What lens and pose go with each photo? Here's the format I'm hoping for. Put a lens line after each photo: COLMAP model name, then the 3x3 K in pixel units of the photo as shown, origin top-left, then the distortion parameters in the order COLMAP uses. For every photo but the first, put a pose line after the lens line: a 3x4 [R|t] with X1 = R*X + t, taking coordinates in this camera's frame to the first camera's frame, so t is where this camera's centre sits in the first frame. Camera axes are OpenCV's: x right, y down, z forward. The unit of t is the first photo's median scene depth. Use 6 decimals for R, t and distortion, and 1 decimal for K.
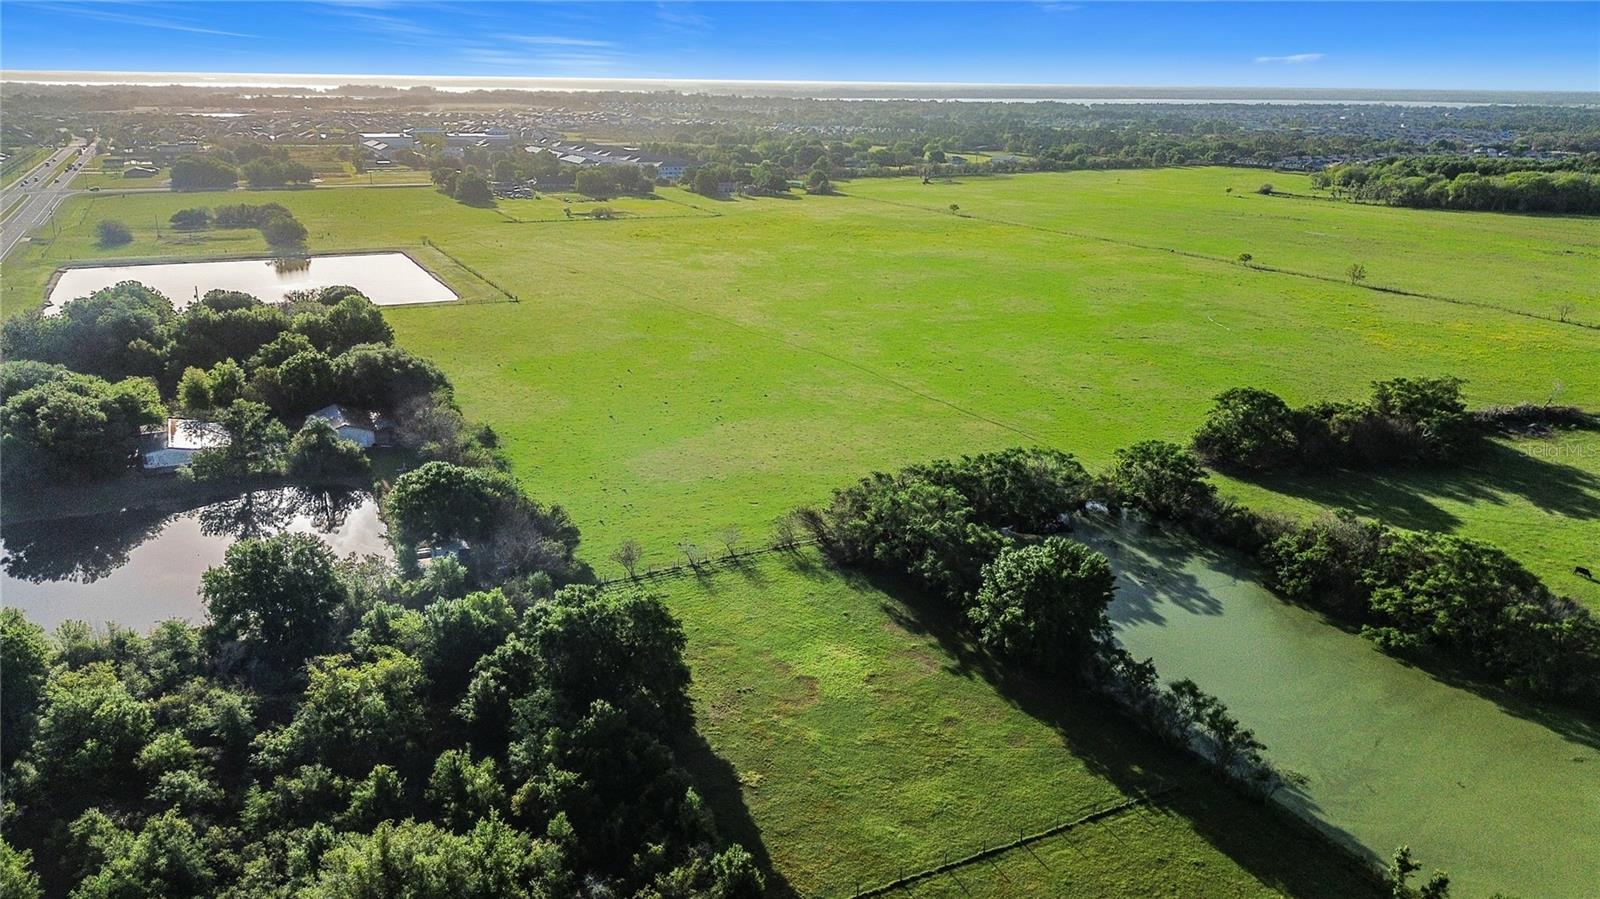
lens RADIAL K [[1178.0, 0, 800.0], [0, 1178.0, 449.5], [0, 0, 1]] dist [0.081427, -0.084334]
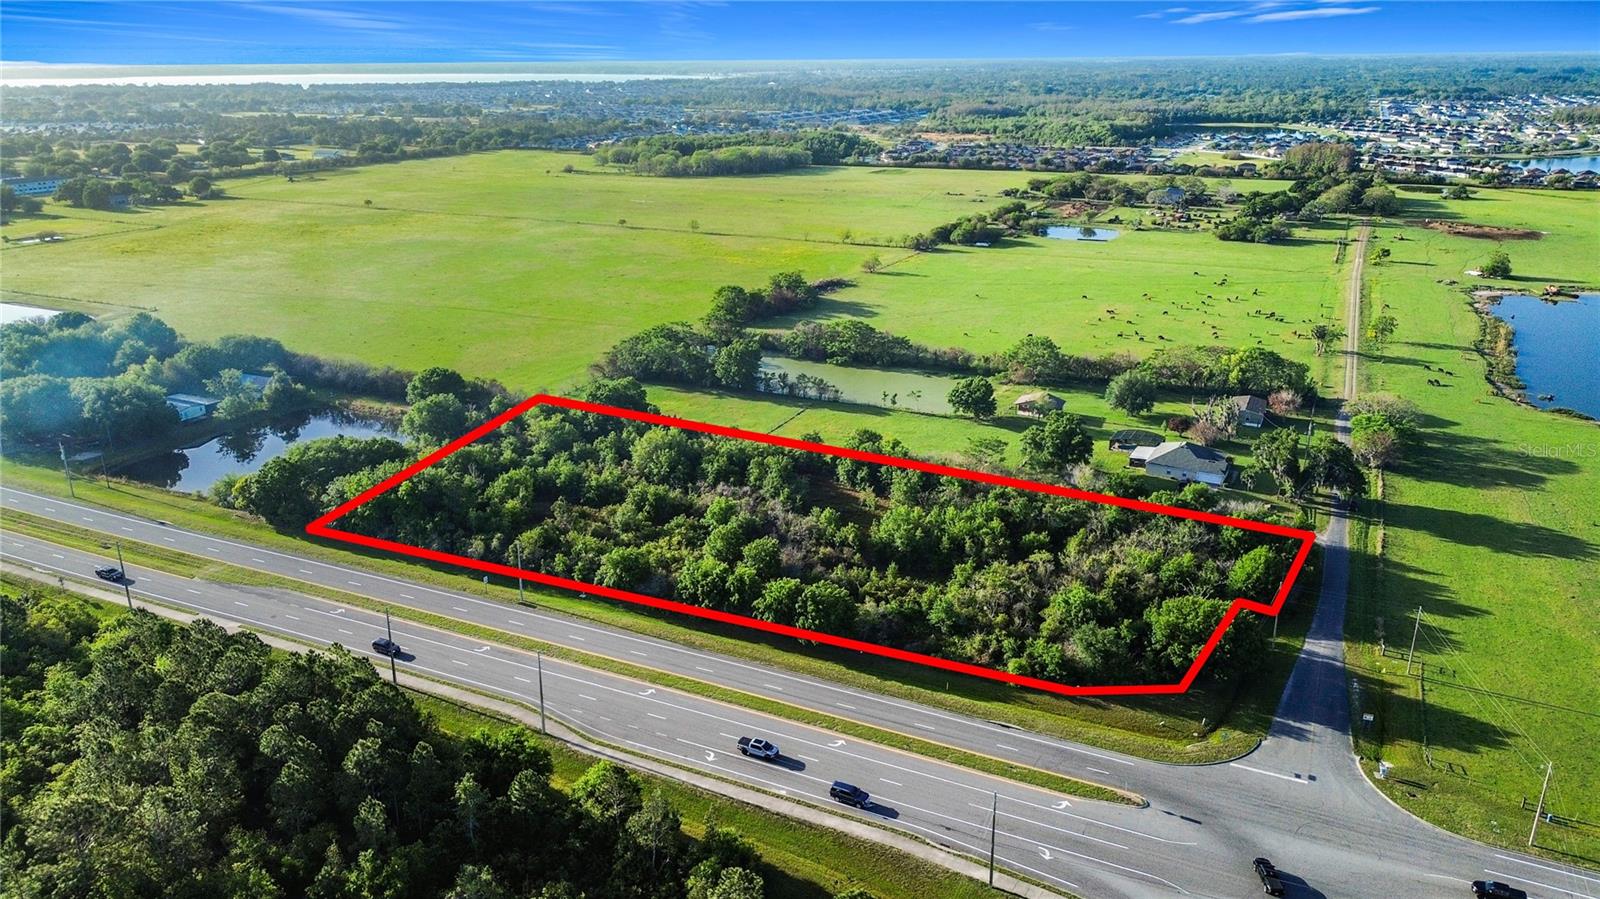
lens RADIAL K [[1156.5, 0, 800.0], [0, 1156.5, 449.5], [0, 0, 1]] dist [0.074885, -0.089253]
pose [[0.795263, -0.211210, 0.568284, -0.393207], [0.193281, 0.976769, 0.092548, 0.034935], [-0.574629, 0.036239, 0.817611, -0.383129]]
